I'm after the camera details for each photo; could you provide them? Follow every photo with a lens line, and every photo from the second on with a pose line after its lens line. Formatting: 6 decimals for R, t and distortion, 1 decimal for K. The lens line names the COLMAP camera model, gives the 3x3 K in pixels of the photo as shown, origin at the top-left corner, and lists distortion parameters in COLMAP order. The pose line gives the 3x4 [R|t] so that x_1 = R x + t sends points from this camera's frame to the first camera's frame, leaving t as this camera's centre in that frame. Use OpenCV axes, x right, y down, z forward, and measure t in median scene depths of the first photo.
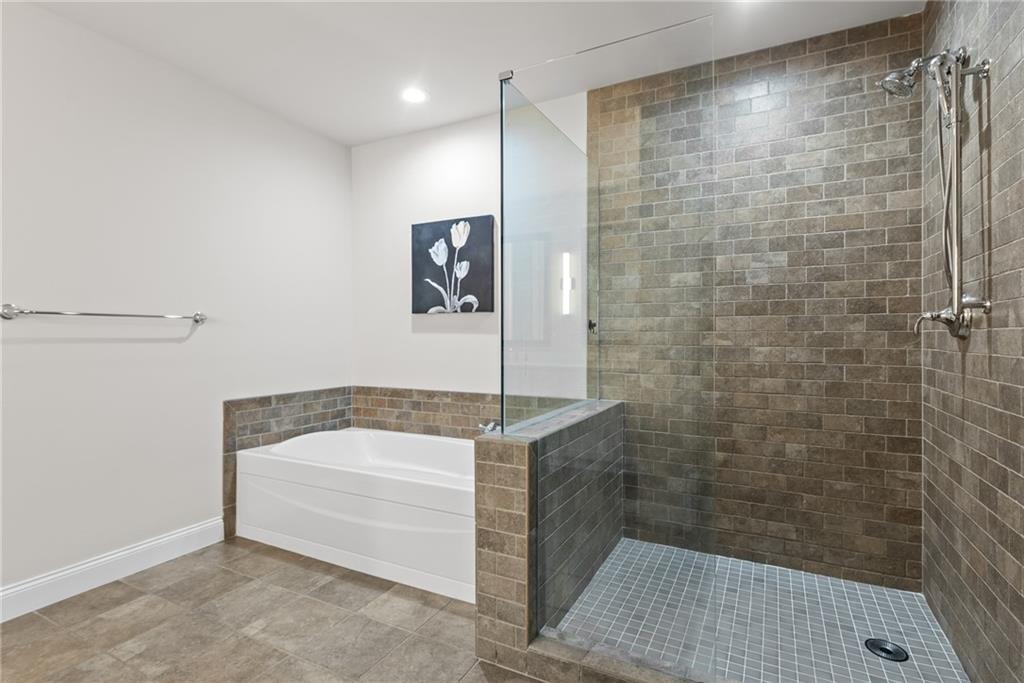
lens RADIAL K [[480.9, 0, 514.2], [0, 480.9, 338.6], [0, 0, 1]] dist [0.015831, -0.003837]
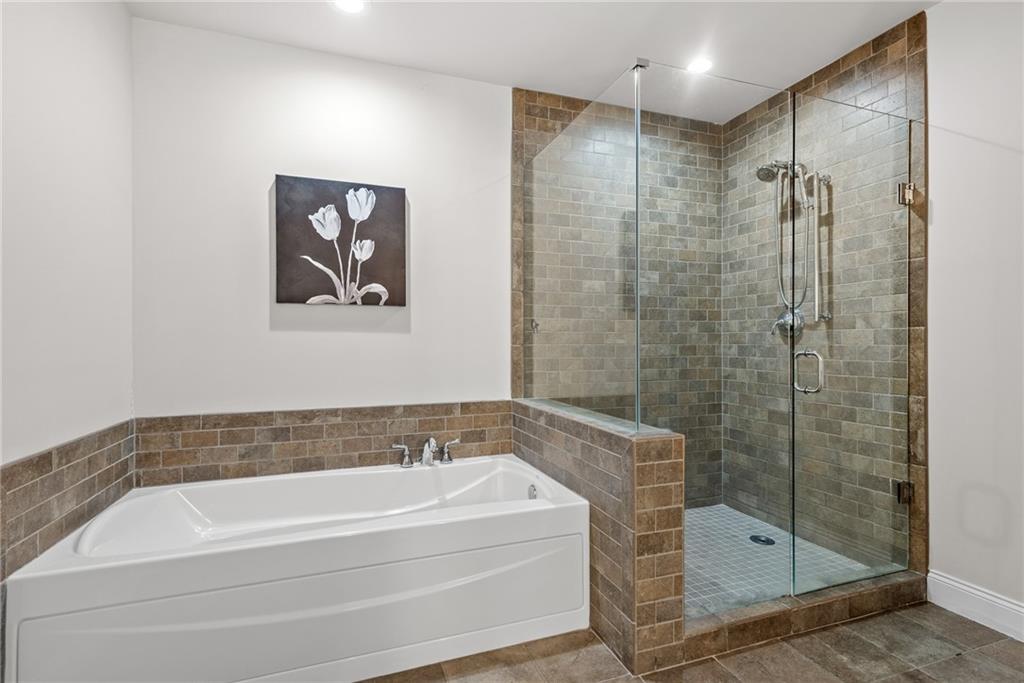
lens RADIAL K [[480.9, 0, 512.5], [0, 480.9, 342.2], [0, 0, 1]] dist [0.015831, -0.003837]
pose [[0.700183, -0.002115, 0.713960, -0.573856], [0.006743, 0.999971, -0.003651, 0.012463], [-0.713931, 0.007371, 0.700177, 0.324646]]
